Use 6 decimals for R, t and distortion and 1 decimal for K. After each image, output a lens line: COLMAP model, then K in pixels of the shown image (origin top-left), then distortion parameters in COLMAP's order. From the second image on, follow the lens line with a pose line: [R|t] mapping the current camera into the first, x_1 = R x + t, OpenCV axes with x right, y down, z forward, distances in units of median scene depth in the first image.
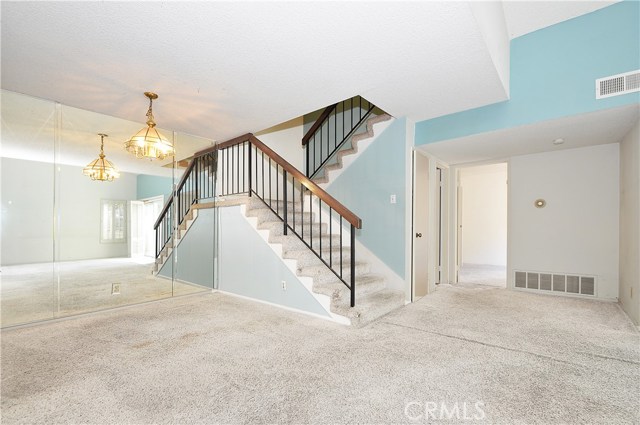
lens RADIAL K [[278.1, 0, 322.2], [0, 278.1, 233.0], [0, 0, 1]] dist [-0.013968, -0.002460]
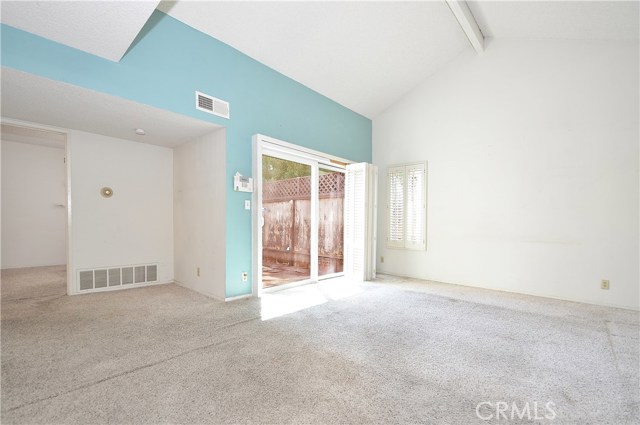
lens RADIAL K [[278.1, 0, 328.4], [0, 278.1, 230.3], [0, 0, 1]] dist [-0.013968, -0.002460]
pose [[0.030661, -0.017265, 0.999381, -0.105102], [-0.002116, 0.999847, 0.017338, 0.001816], [-0.999528, -0.002646, 0.030620, 0.277822]]
